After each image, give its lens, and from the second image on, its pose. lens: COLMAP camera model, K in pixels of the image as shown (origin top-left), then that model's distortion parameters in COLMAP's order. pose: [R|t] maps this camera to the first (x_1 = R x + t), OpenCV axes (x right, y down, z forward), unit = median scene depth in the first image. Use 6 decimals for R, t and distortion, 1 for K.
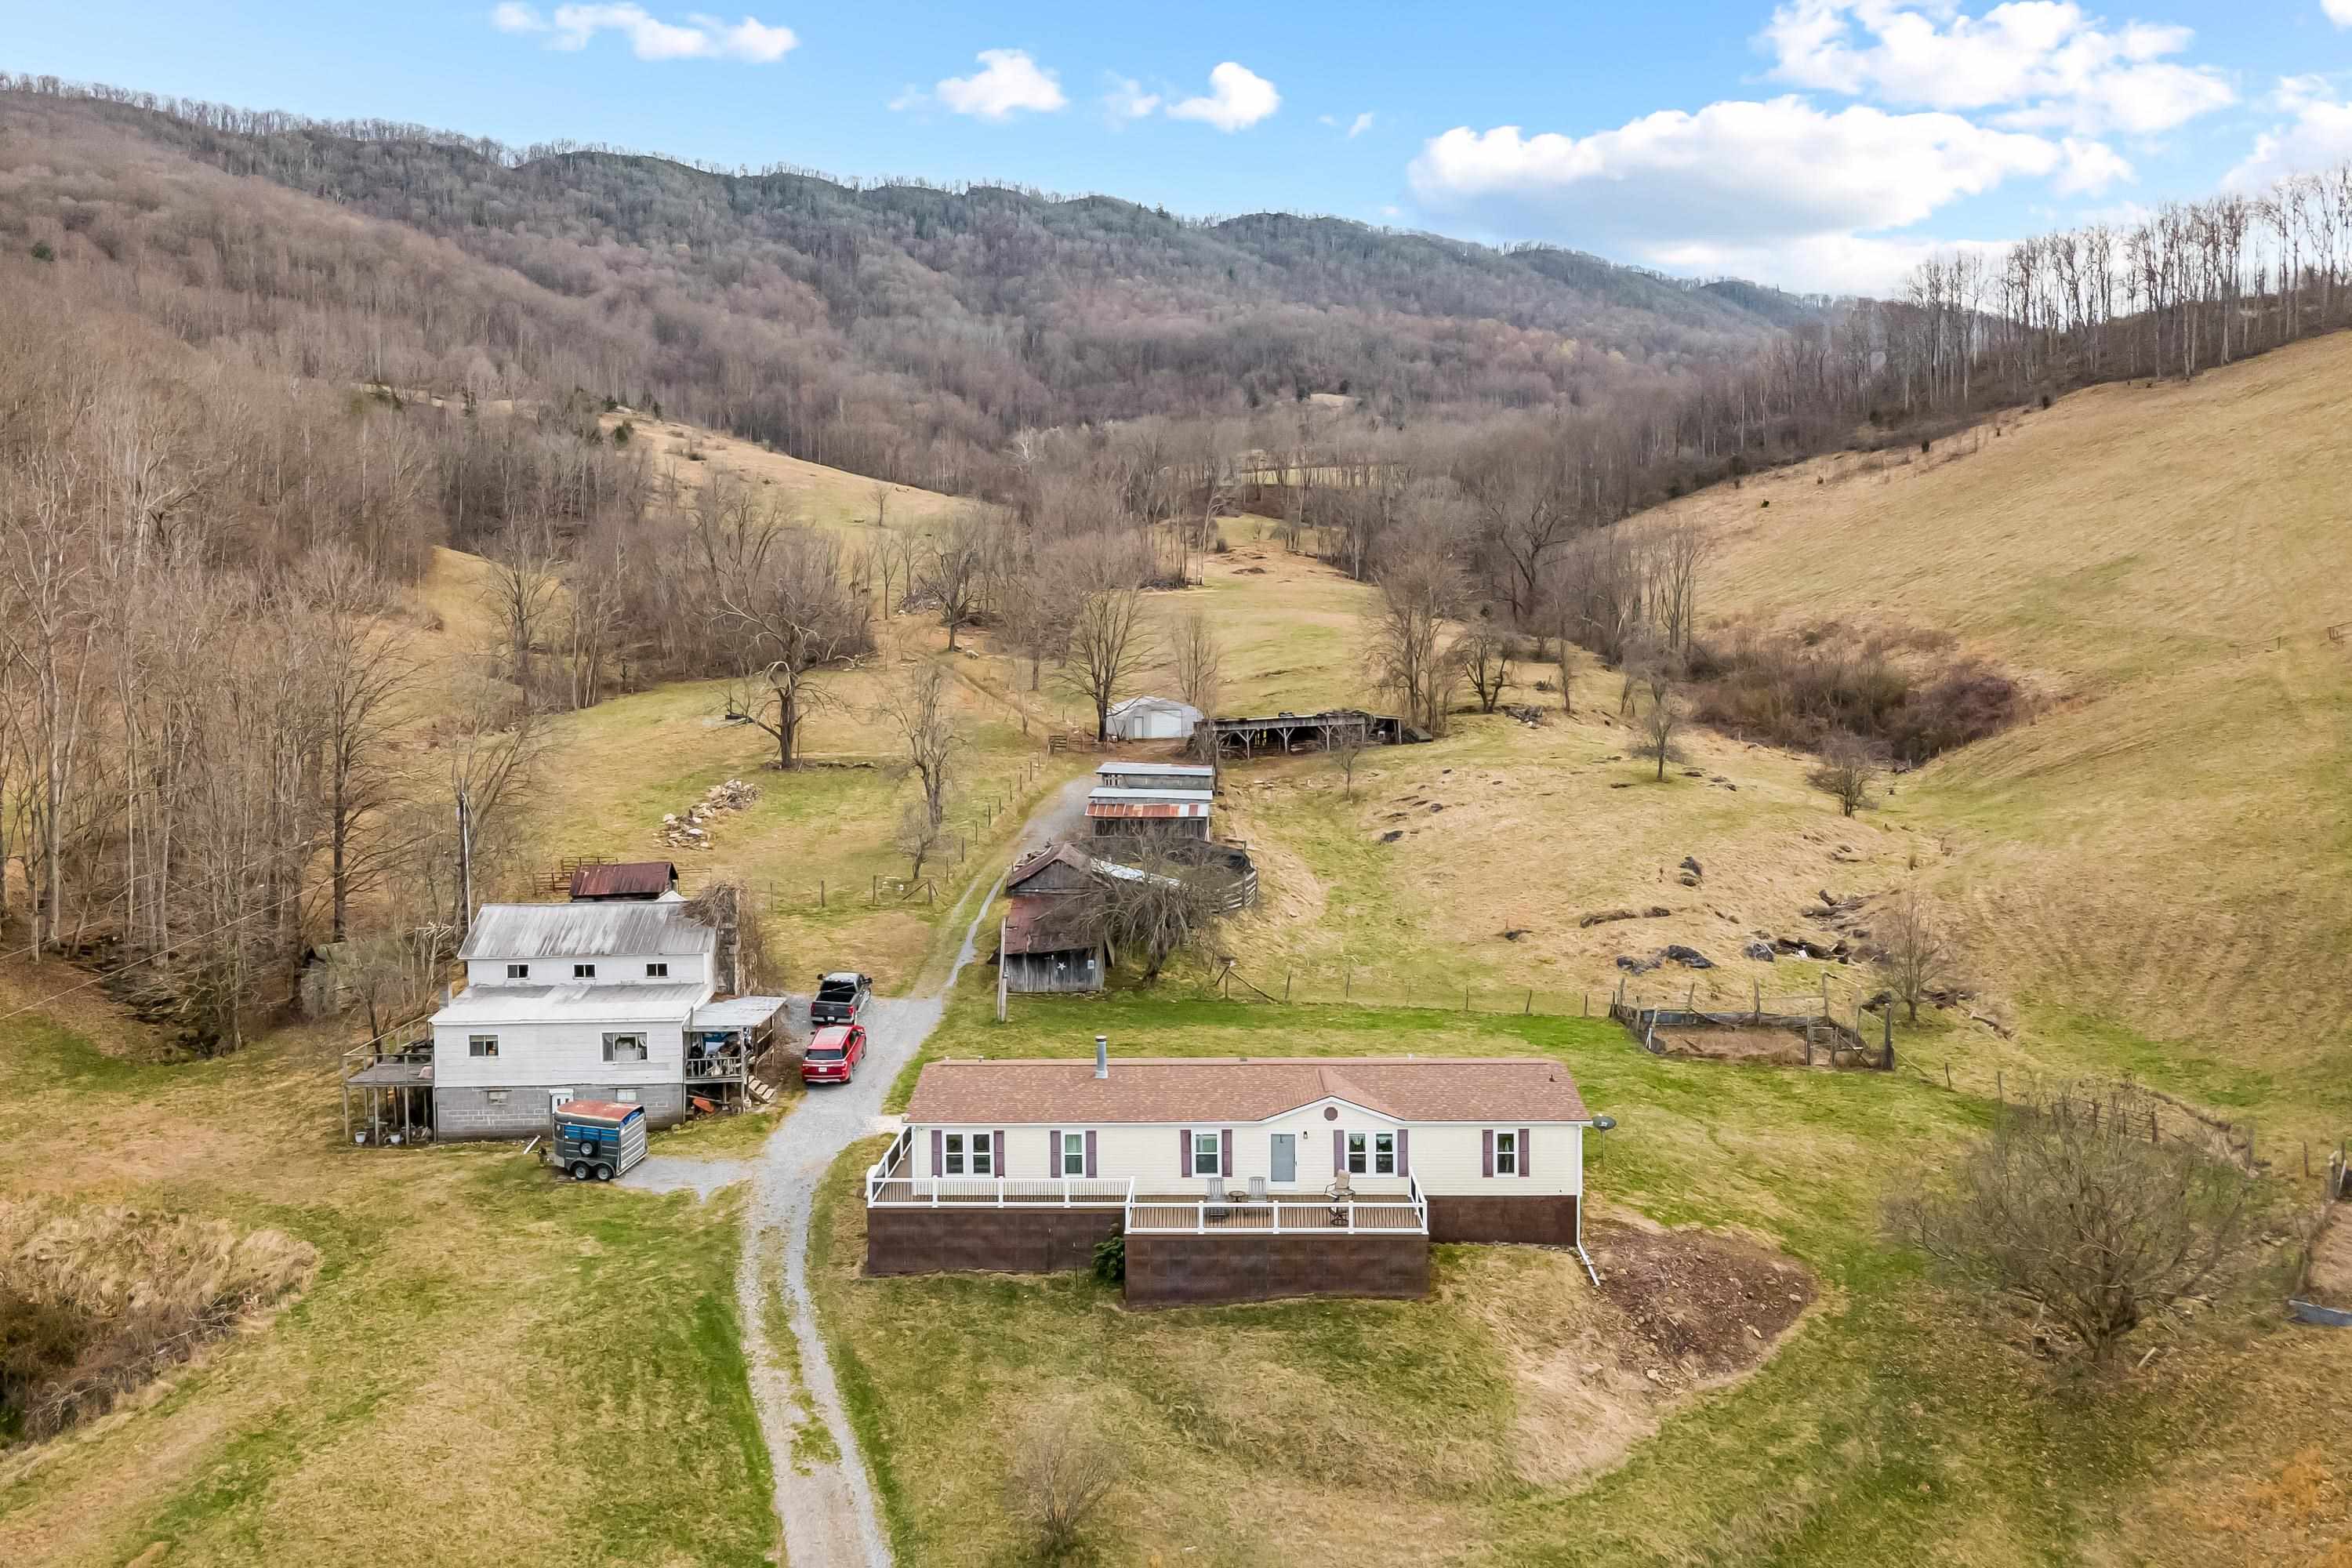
lens RADIAL K [[1651.6, 0, 1177.1], [0, 1651.6, 708.8], [0, 0, 1]] dist [0.006244, 0.000197]
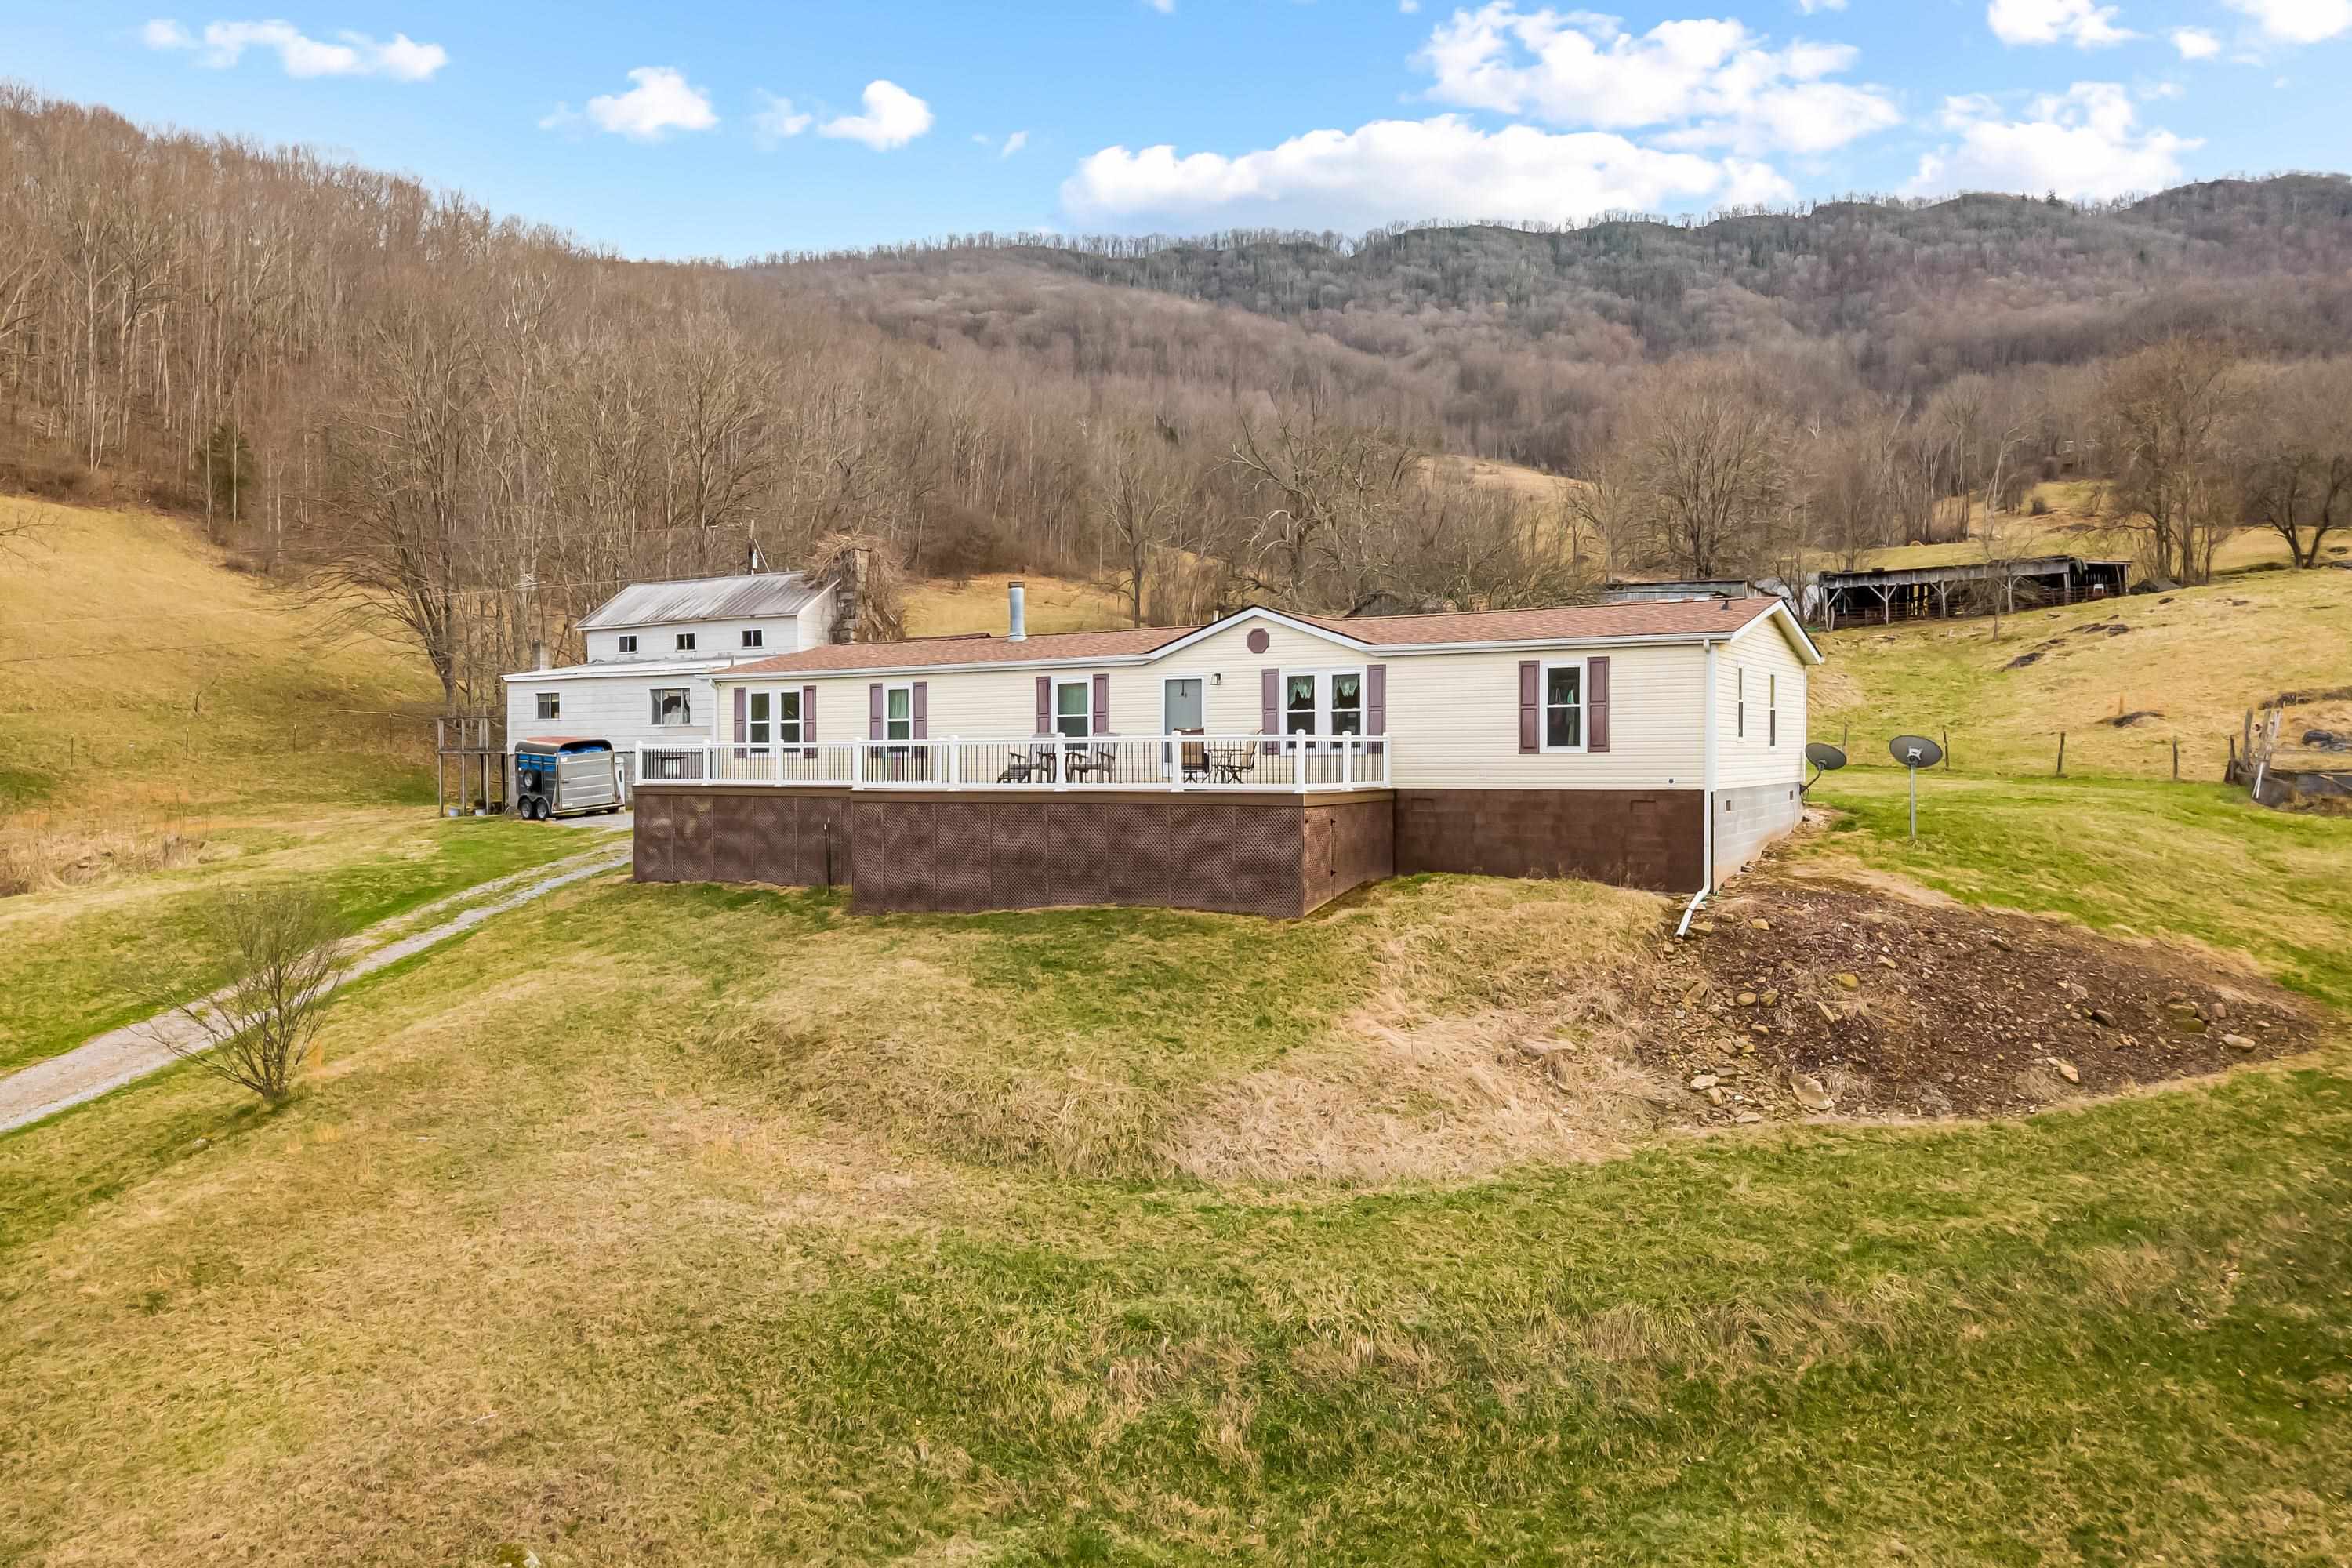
lens RADIAL K [[1665.7, 0, 1169.6], [0, 1665.7, 777.5], [0, 0, 1]] dist [0.006671, 0.001587]
pose [[0.874013, 0.008458, -0.485828, 0.057869], [-0.013201, 0.999893, -0.006342, 0.049985], [0.485722, 0.011956, 0.874031, 0.083251]]
